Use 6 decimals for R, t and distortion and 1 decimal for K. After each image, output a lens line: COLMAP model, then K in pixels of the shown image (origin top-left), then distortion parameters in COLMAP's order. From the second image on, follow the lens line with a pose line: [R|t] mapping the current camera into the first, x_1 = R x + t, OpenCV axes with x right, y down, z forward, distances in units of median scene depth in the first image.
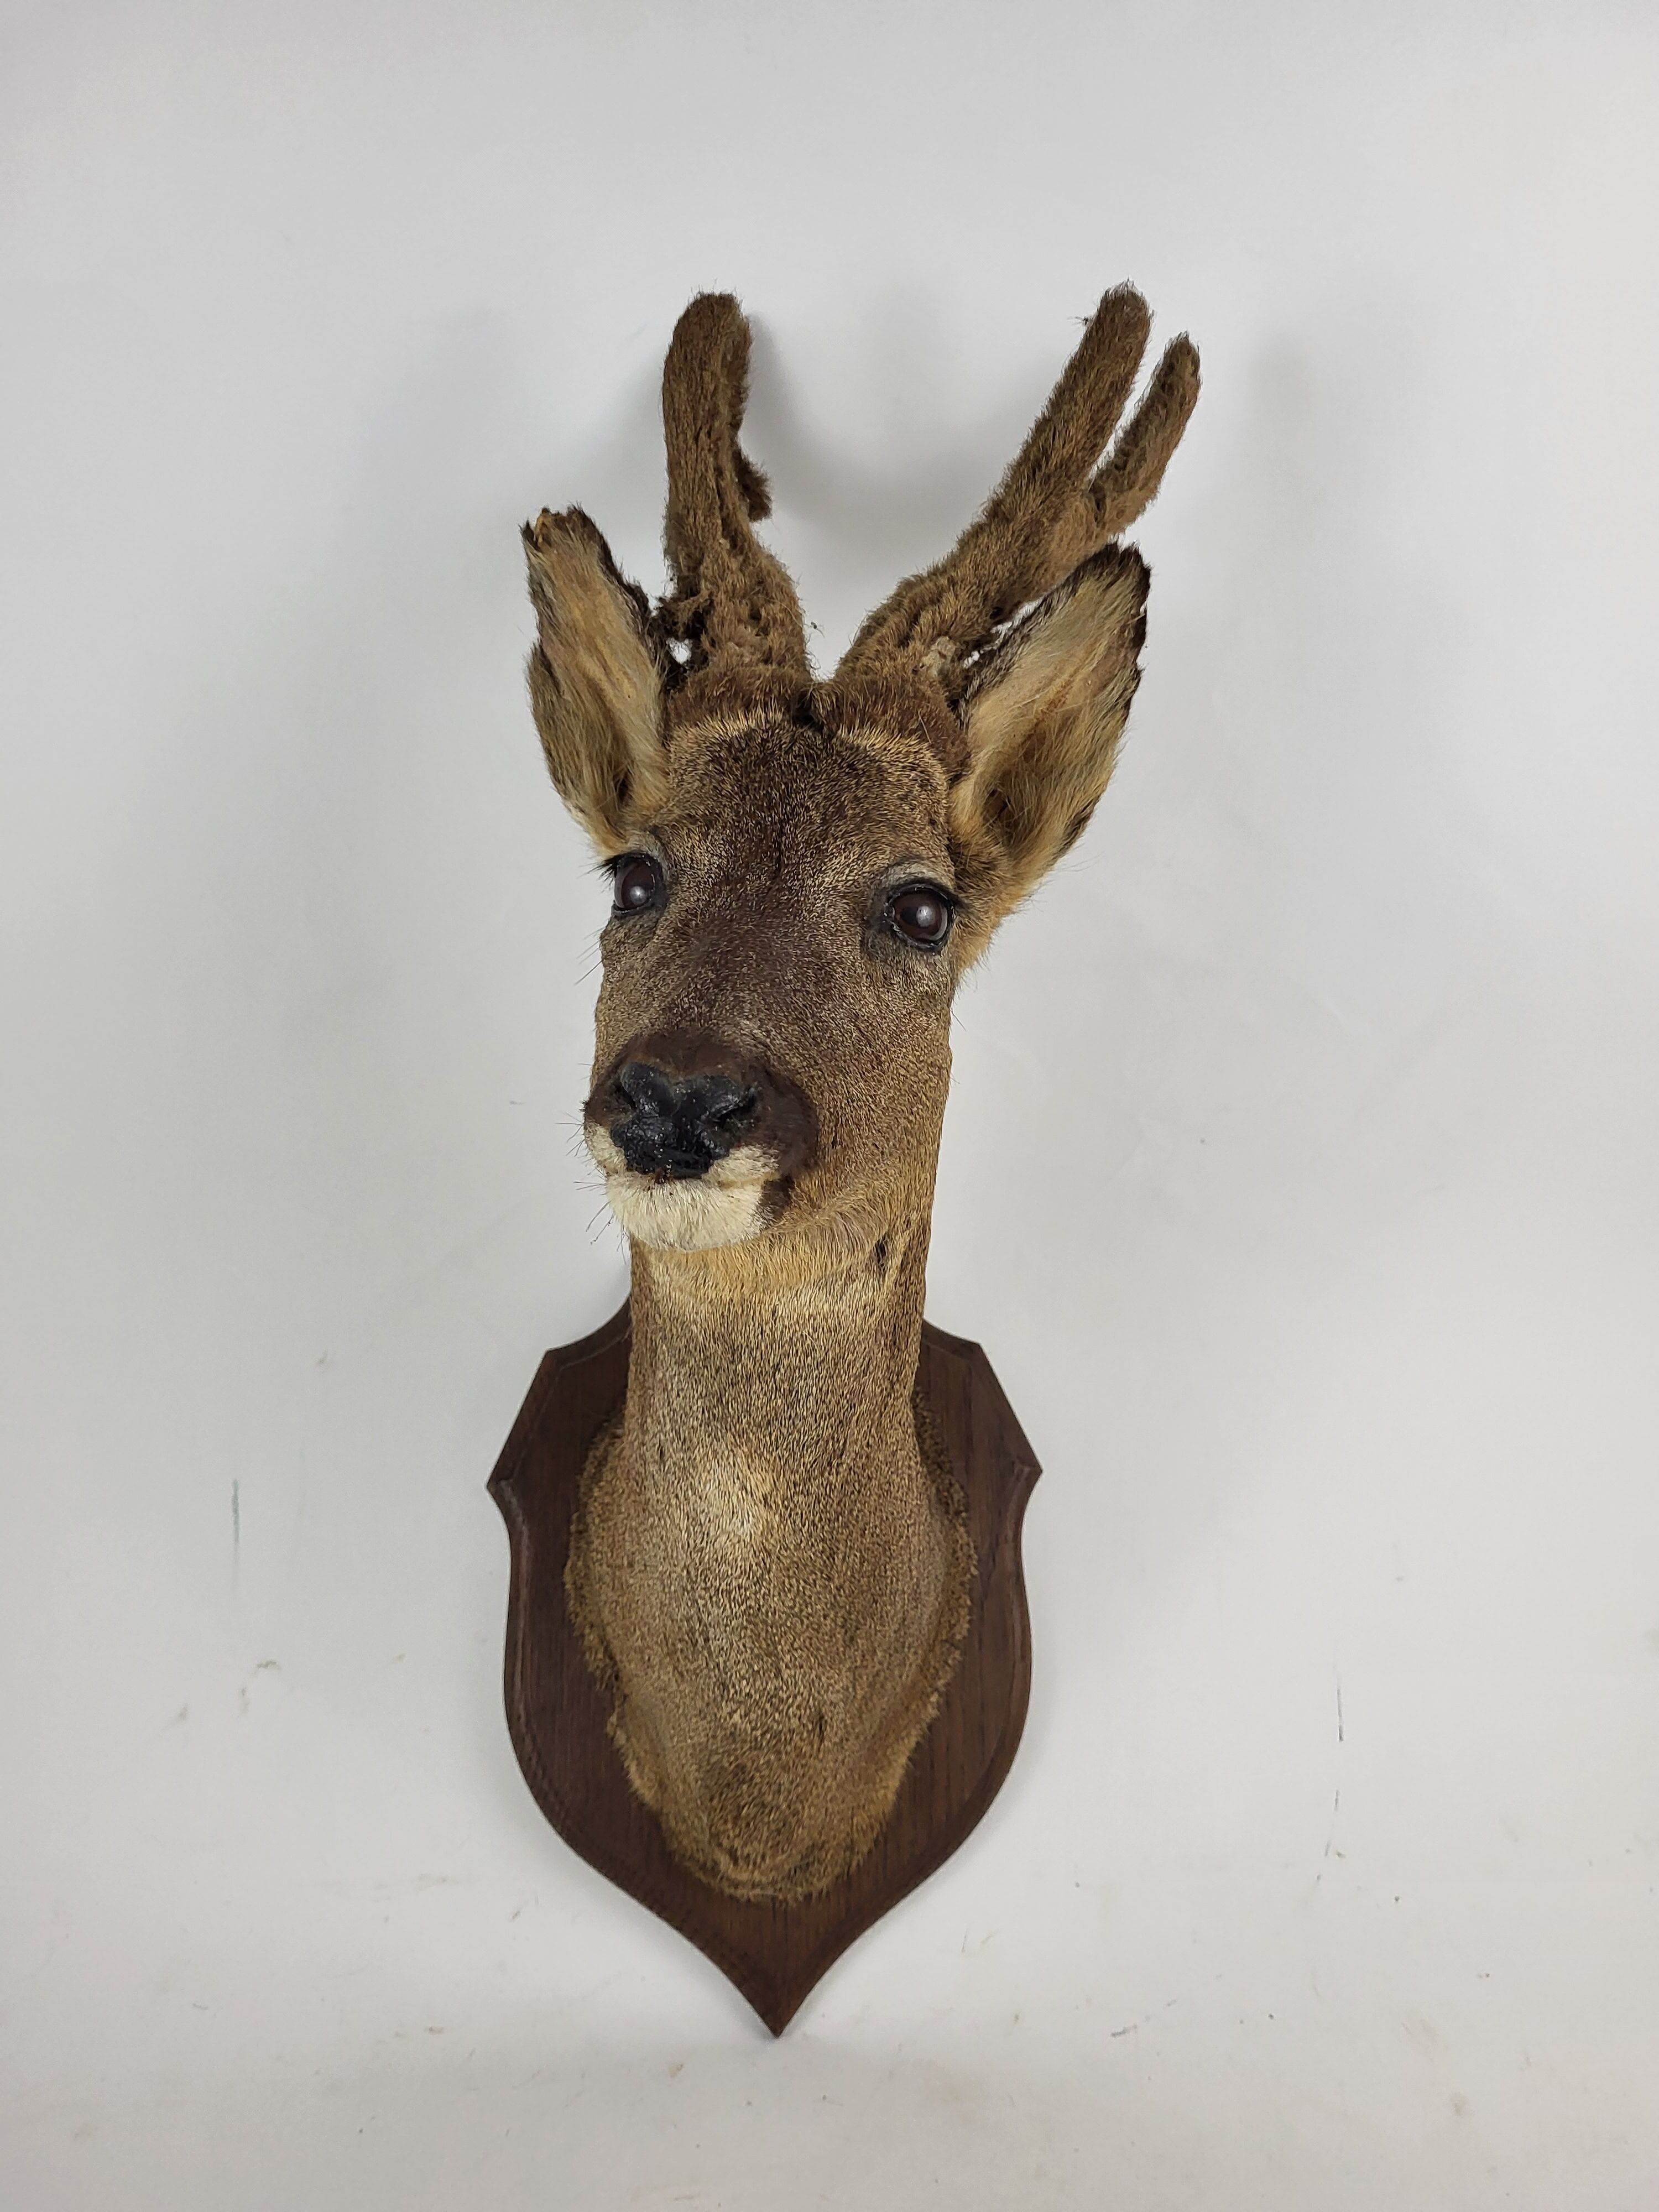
lens RADIAL K [[1672.2, 0, 829.5], [0, 1672.2, 1106.0], [0, 0, 1]] dist [0.013974, -0.000181]
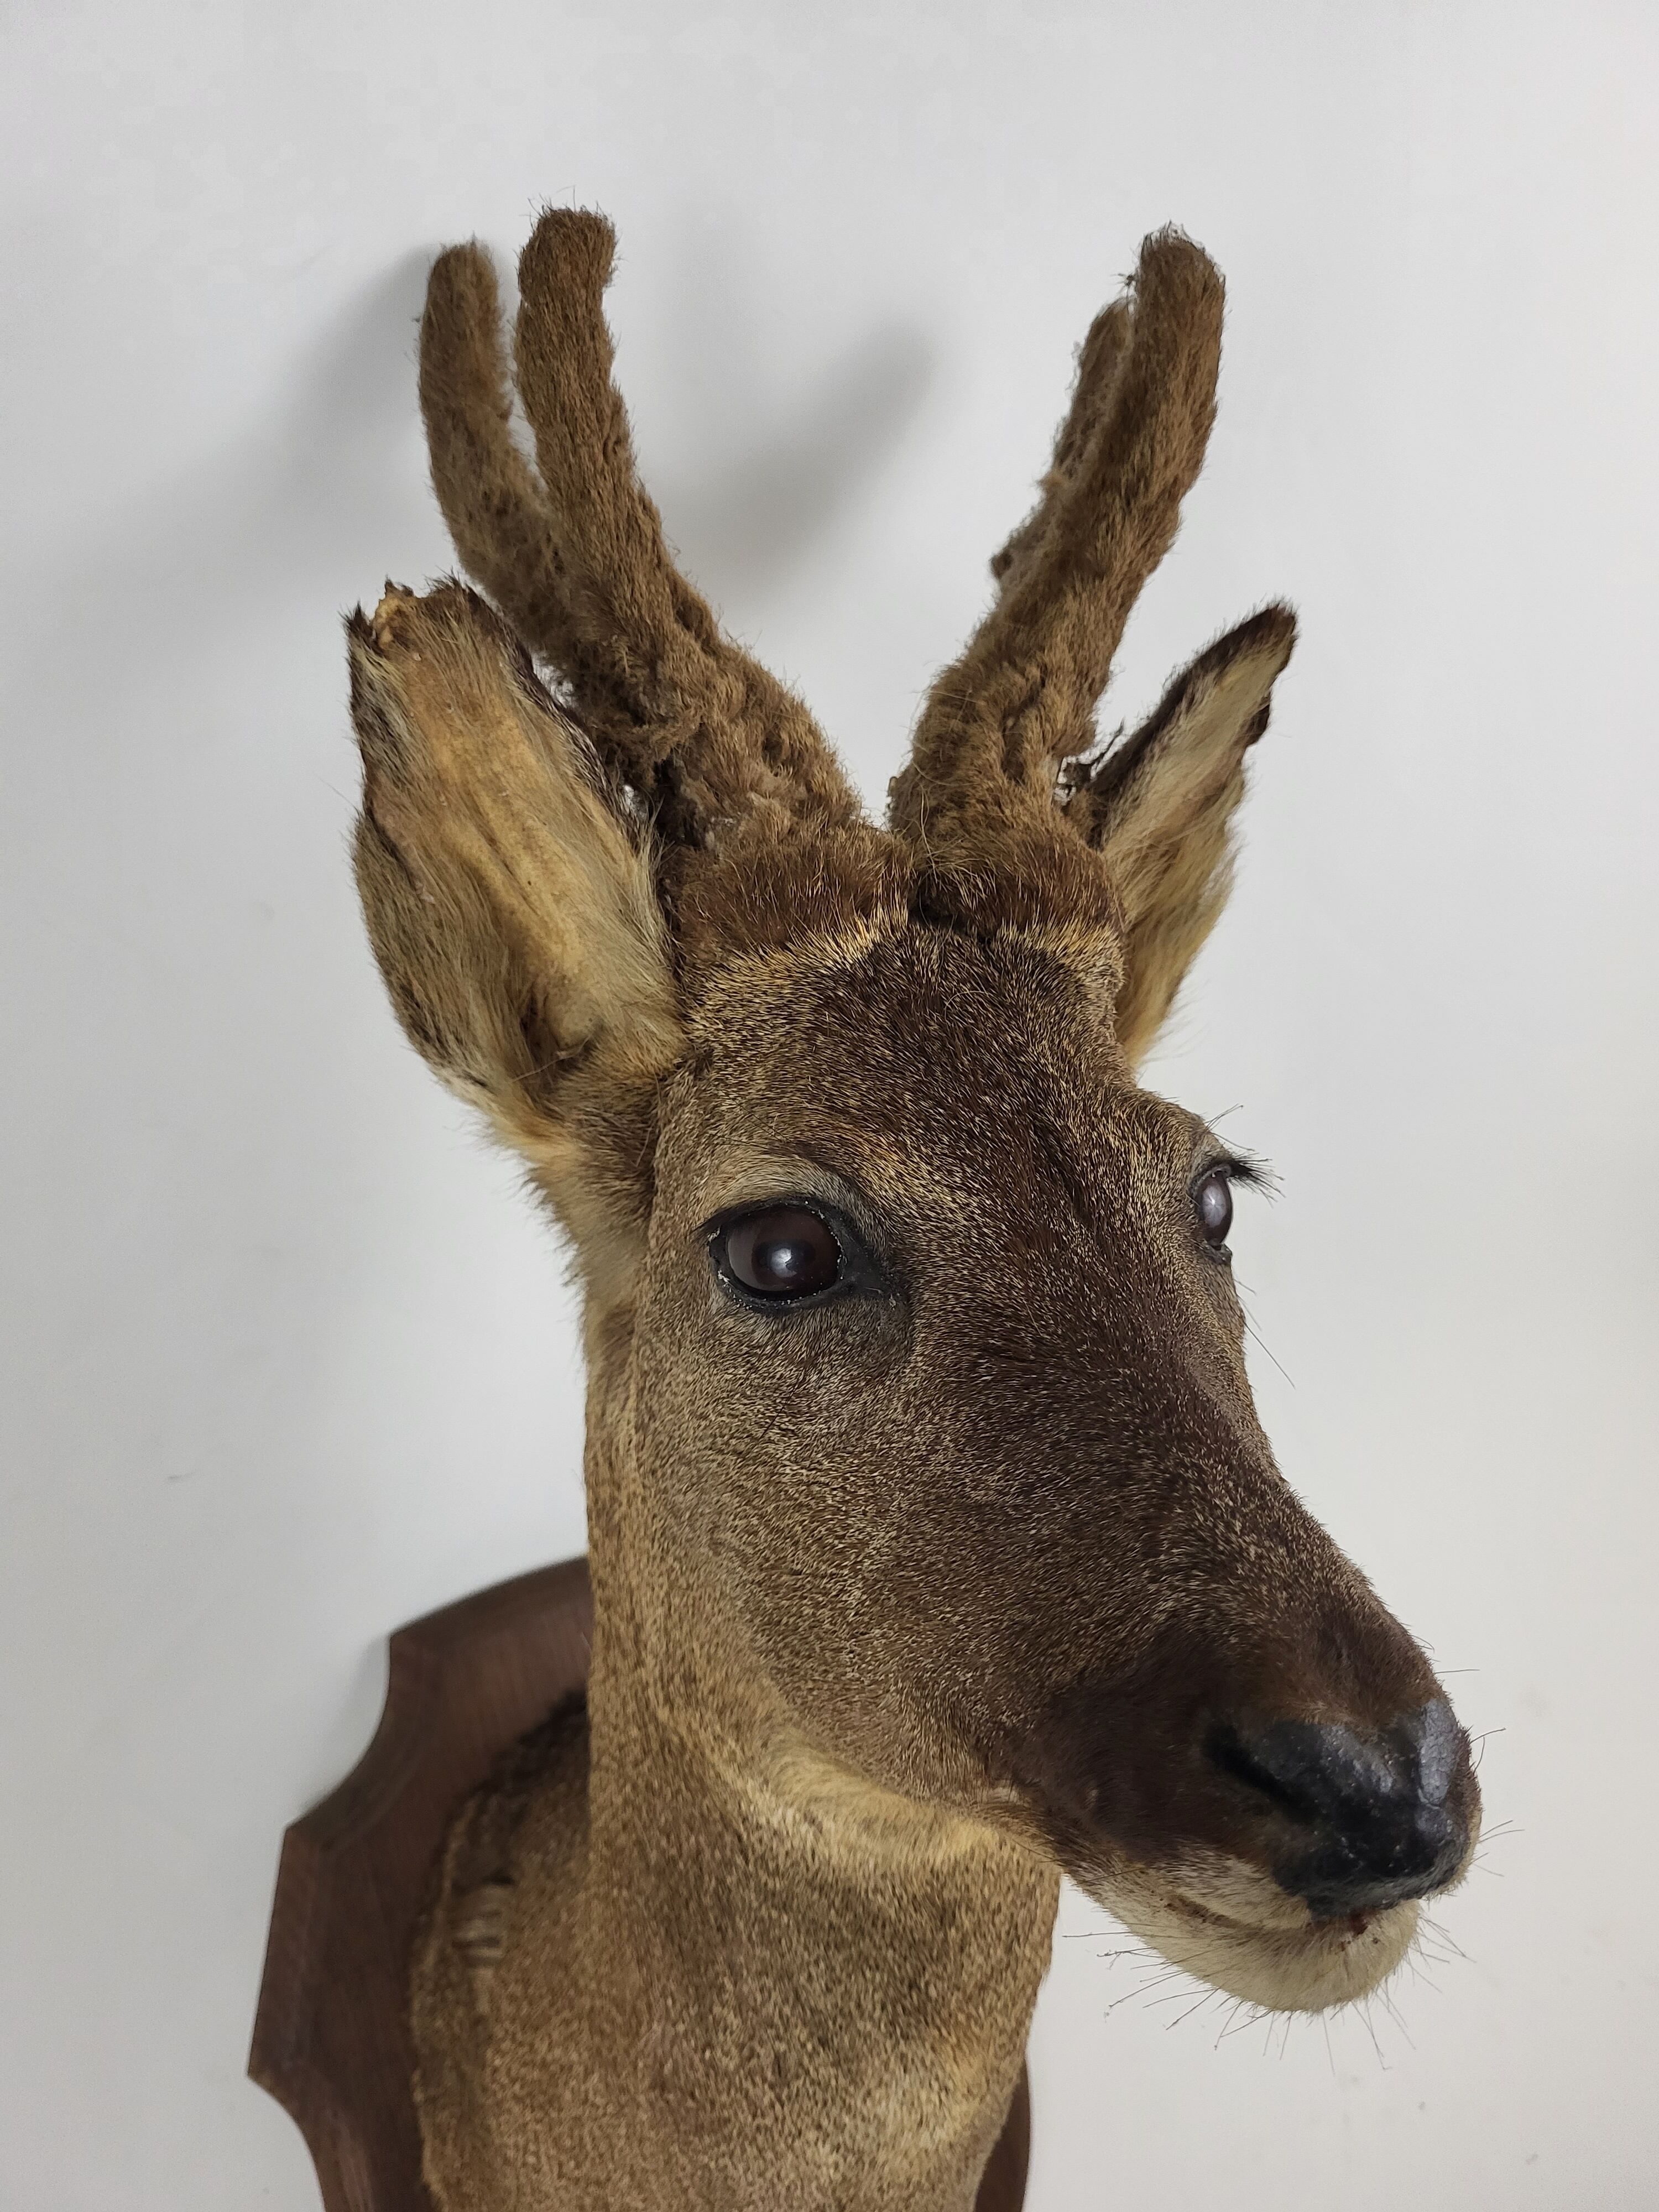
lens RADIAL K [[1729.0, 0, 783.7], [0, 1729.0, 1095.3], [0, 0, 1]] dist [-0.001131, 0.000064]
pose [[0.889819, -0.168032, 0.424249, -0.314472], [0.159724, 0.985608, 0.055364, -0.189991], [-0.427446, 0.018499, 0.903851, 0.405672]]
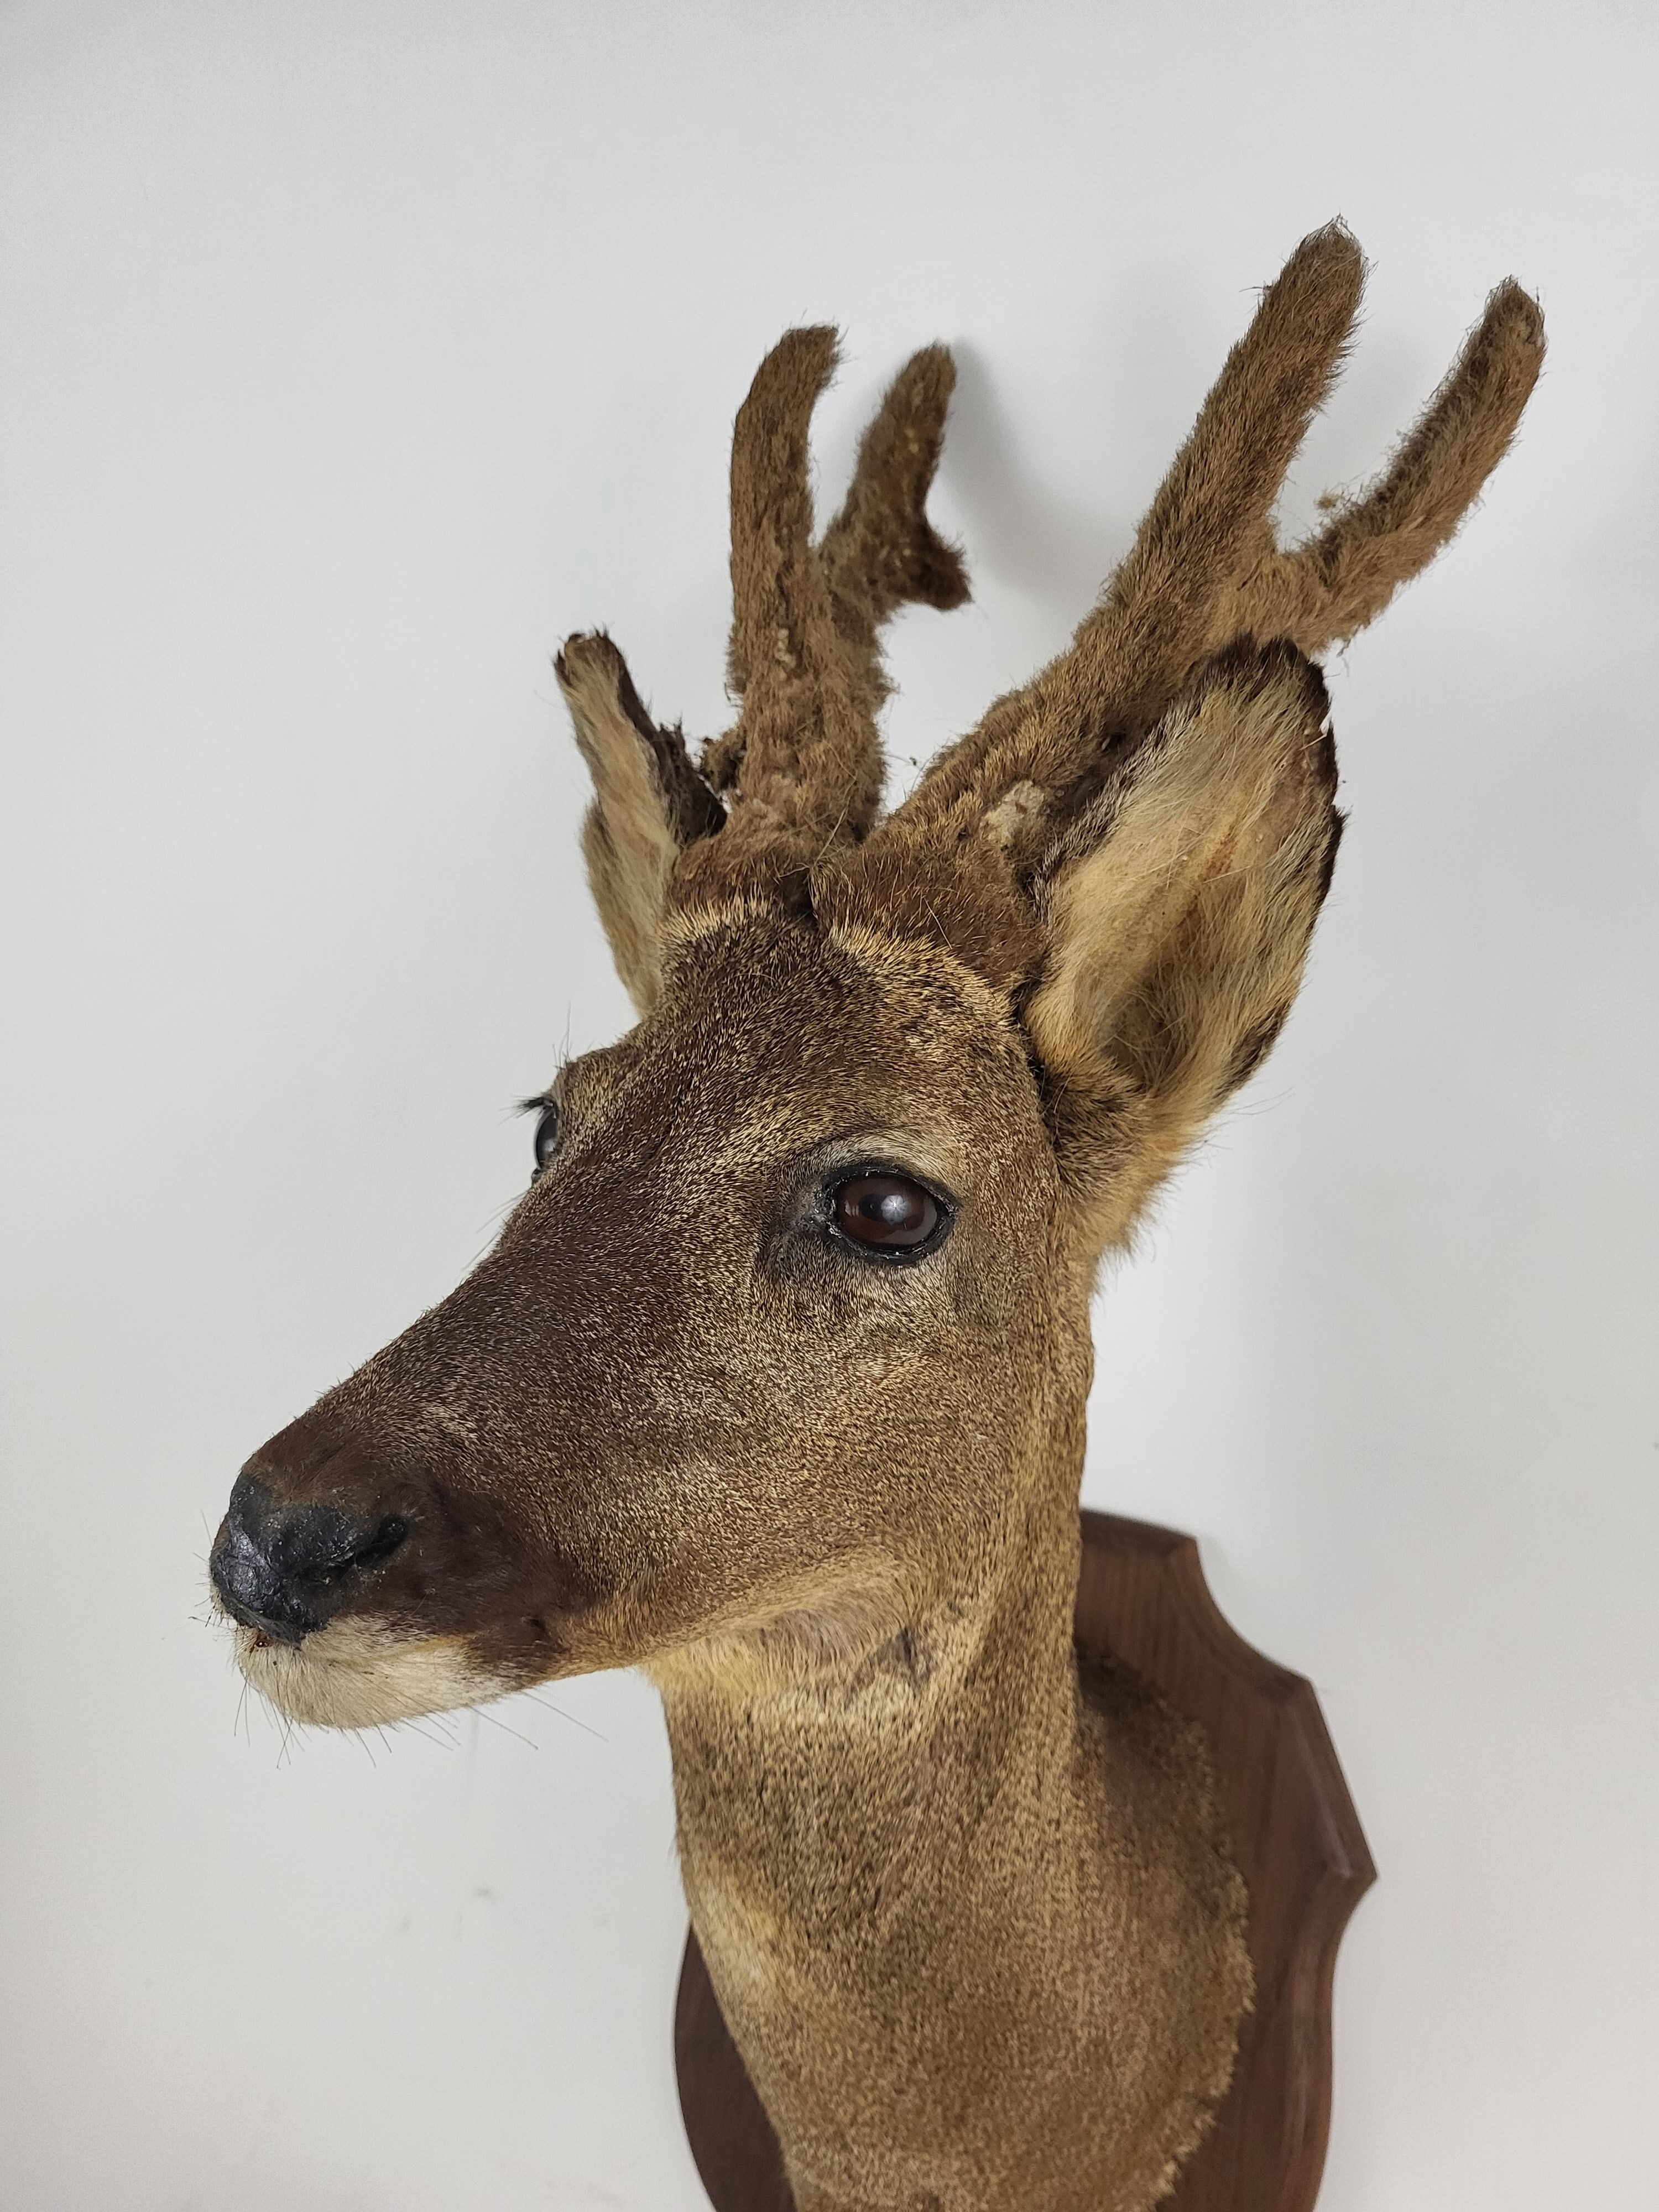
lens RADIAL K [[1691.7, 0, 862.1], [0, 1691.7, 1136.7], [0, 0, 1]] dist [0.002858, -0.000404]
pose [[0.908123, 0.049715, -0.415742, 0.285589], [-0.050490, 0.998683, 0.009137, -0.129011], [0.415648, 0.012693, 0.909437, 0.320527]]
